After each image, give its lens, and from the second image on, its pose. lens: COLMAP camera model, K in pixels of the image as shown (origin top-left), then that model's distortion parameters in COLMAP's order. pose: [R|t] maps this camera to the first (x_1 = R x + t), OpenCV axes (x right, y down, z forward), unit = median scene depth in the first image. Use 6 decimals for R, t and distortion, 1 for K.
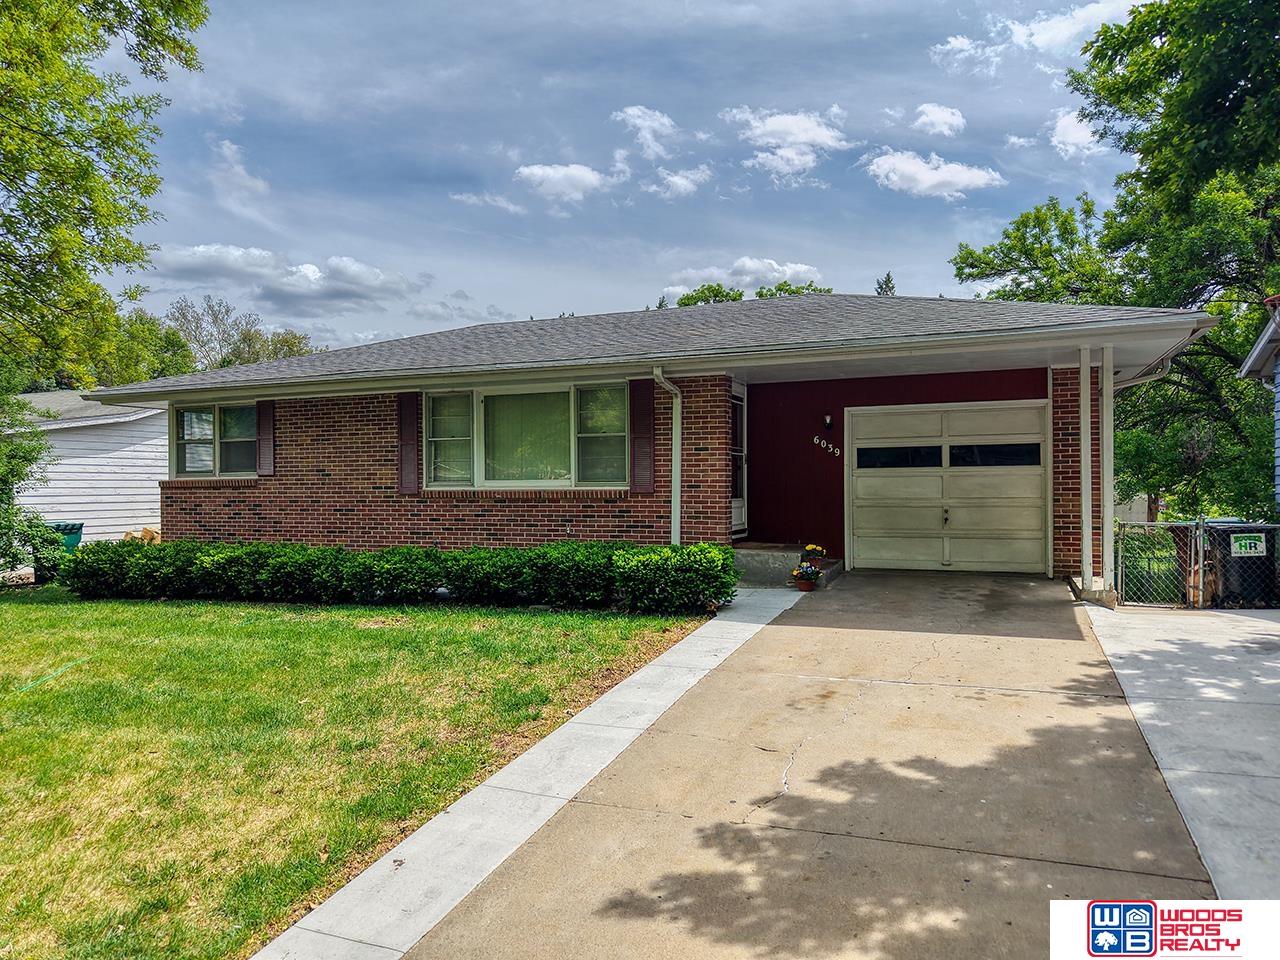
lens RADIAL K [[884.1, 0, 640.0], [0, 884.1, 480.0], [0, 0, 1]] dist [0.066114, -0.060607]
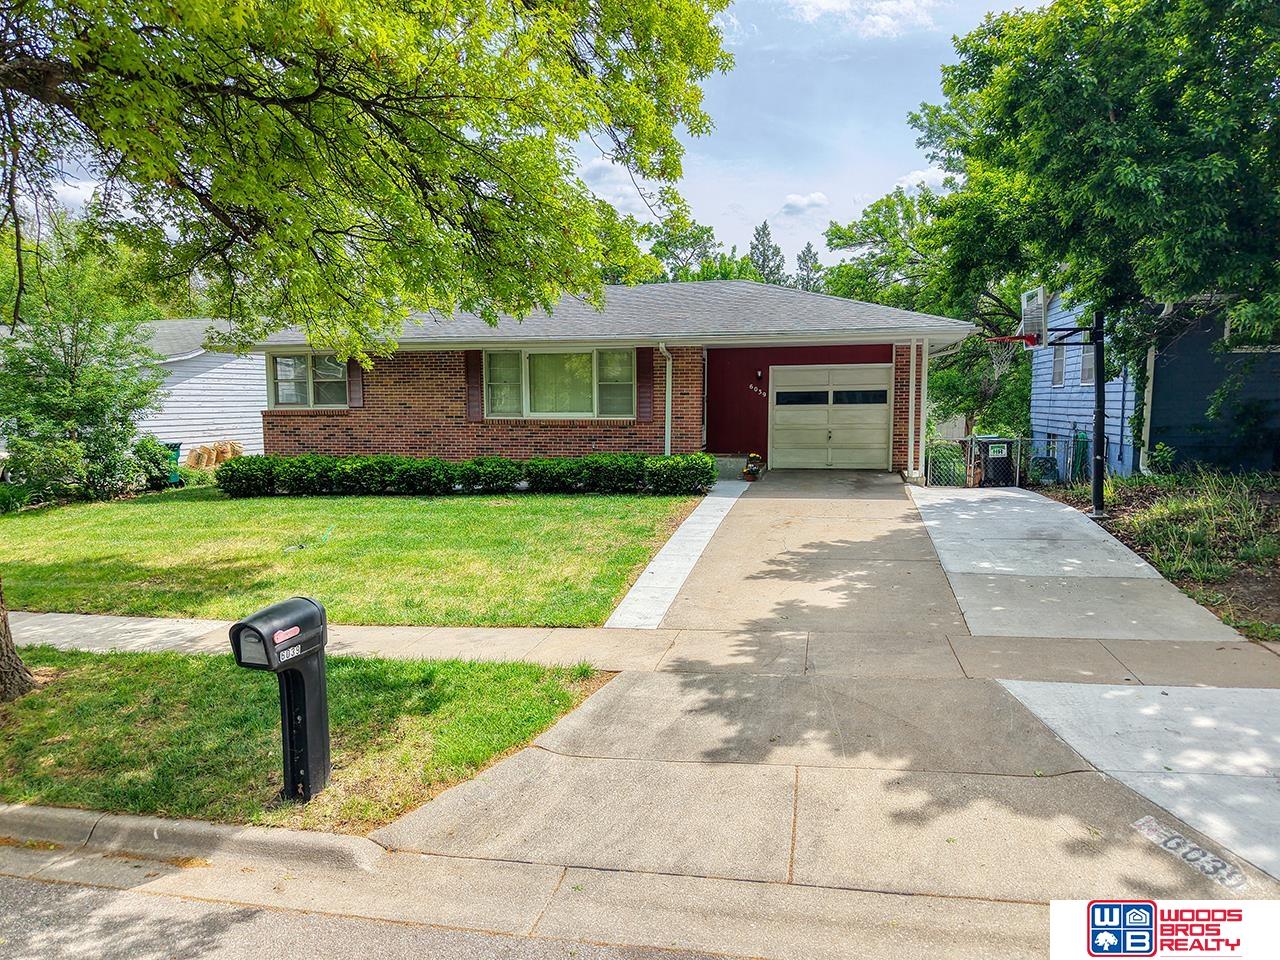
lens RADIAL K [[884.1, 0, 640.0], [0, 884.1, 480.0], [0, 0, 1]] dist [0.066114, -0.060607]
pose [[0.987721, -0.012791, 0.155707, -0.239152], [-0.002097, 0.995468, 0.095074, -0.029573], [-0.156217, -0.094233, 0.983217, -0.512335]]
